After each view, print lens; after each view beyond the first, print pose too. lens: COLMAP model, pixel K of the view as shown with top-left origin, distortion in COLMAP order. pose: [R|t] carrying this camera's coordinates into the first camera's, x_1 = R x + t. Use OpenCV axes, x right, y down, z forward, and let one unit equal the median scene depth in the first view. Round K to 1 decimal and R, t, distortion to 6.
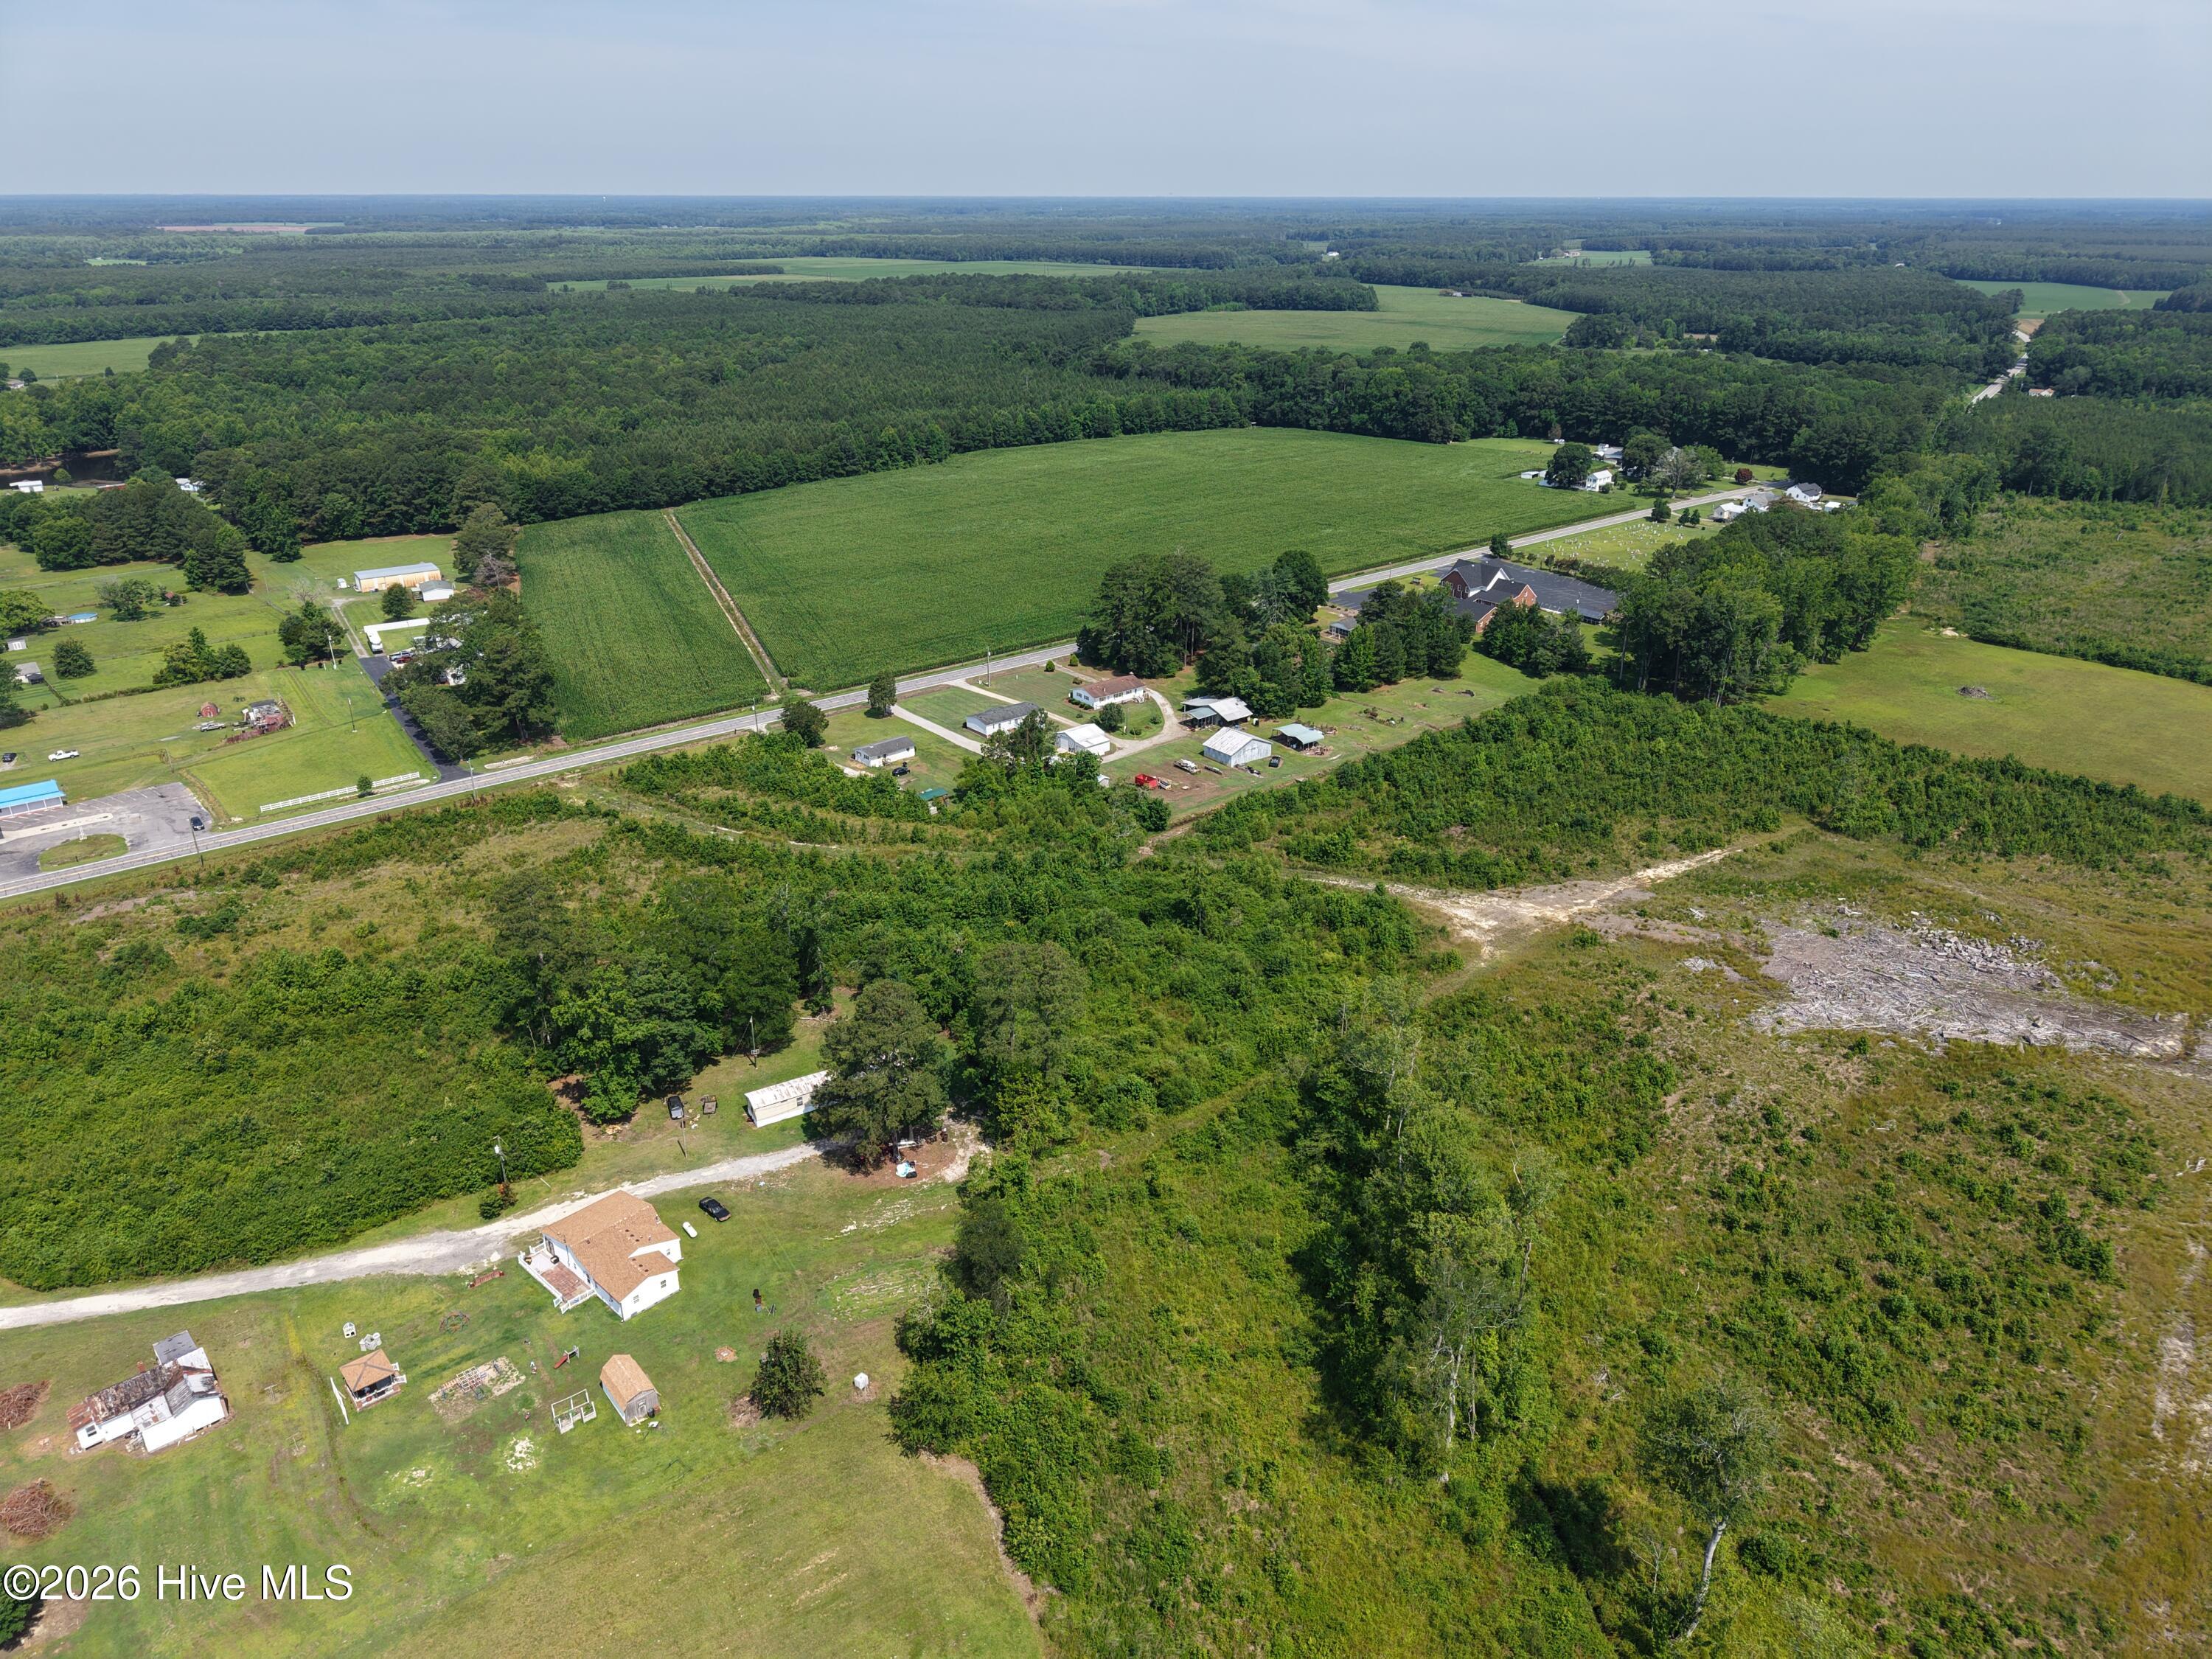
lens RADIAL K [[1471.9, 0, 1107.8], [0, 1471.9, 837.2], [0, 0, 1]] dist [0.033946, -0.034025]
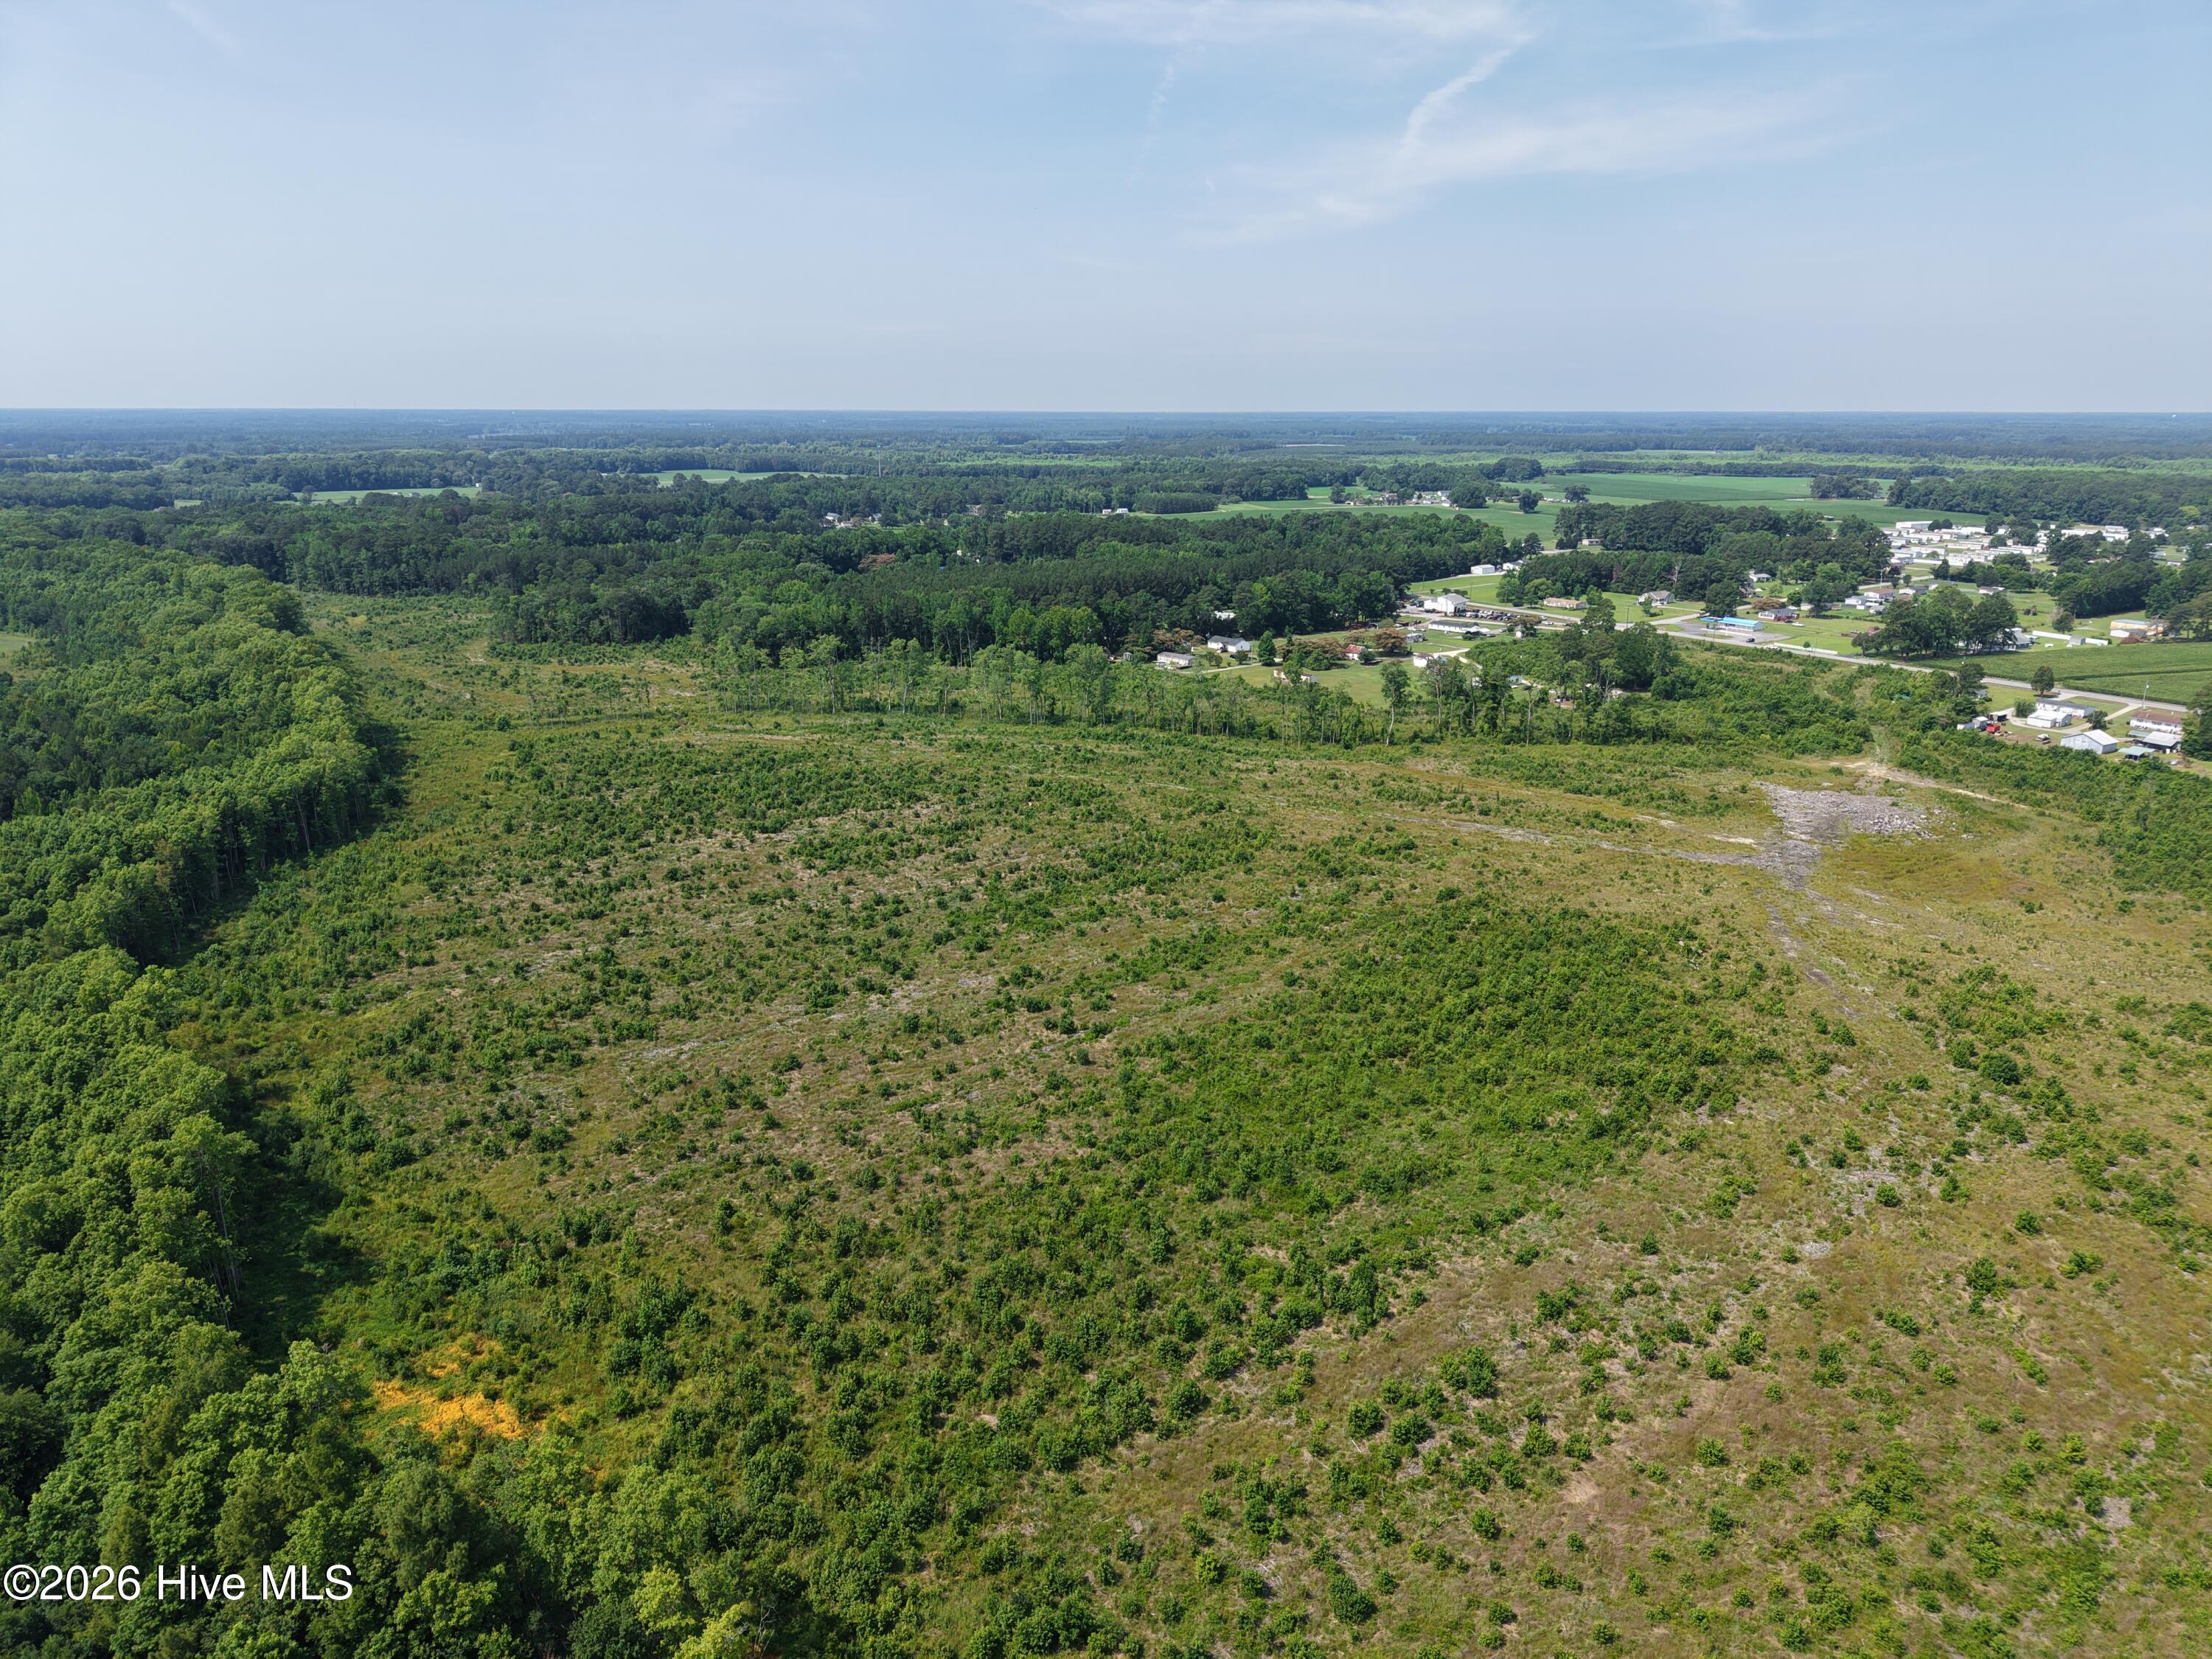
lens RADIAL K [[1471.9, 0, 1093.9], [0, 1471.9, 835.6], [0, 0, 1]] dist [0.033946, -0.034025]
pose [[-0.119563, 0.279642, -0.952630, 1.935462], [-0.401632, 0.863874, 0.303996, -0.041672], [0.907963, 0.418953, 0.009026, 0.187535]]
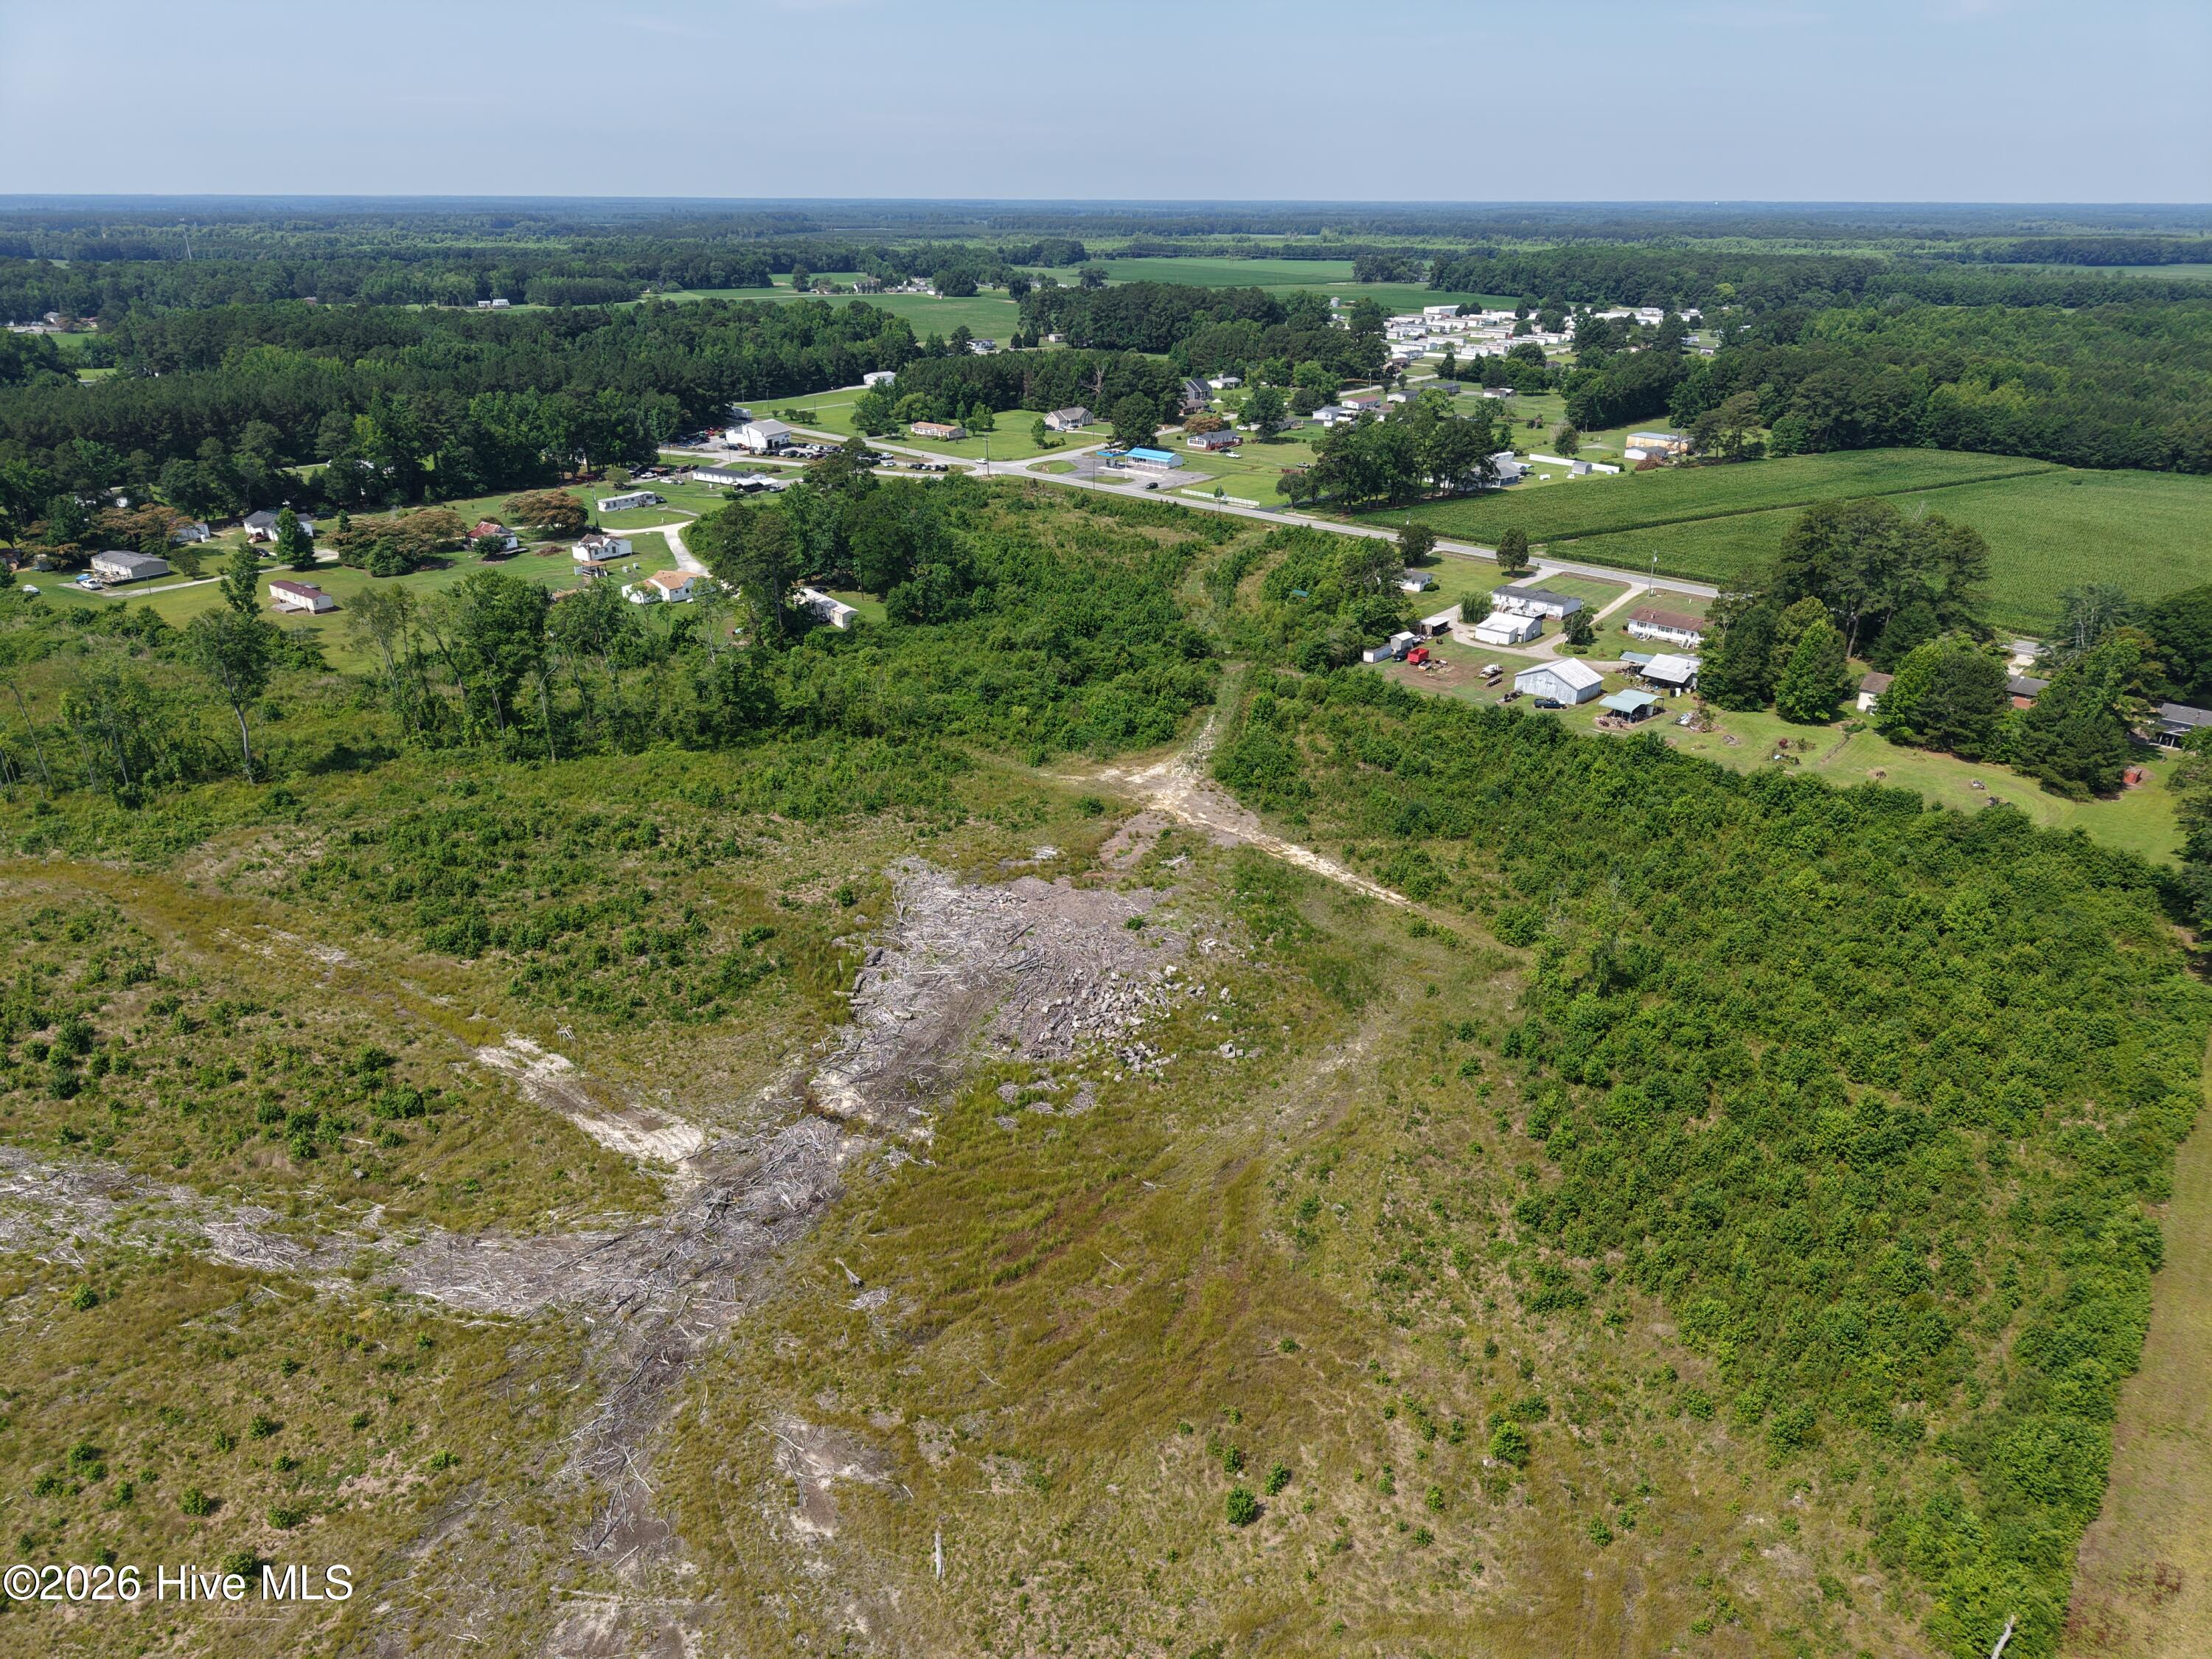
lens RADIAL K [[1471.9, 0, 1099.4], [0, 1471.9, 814.3], [0, 0, 1]] dist [0.033946, -0.034025]
pose [[0.122557, 0.385526, -0.914521, 1.025168], [-0.404761, 0.860767, 0.308623, -0.181787], [0.906172, 0.332339, 0.261539, 0.699962]]
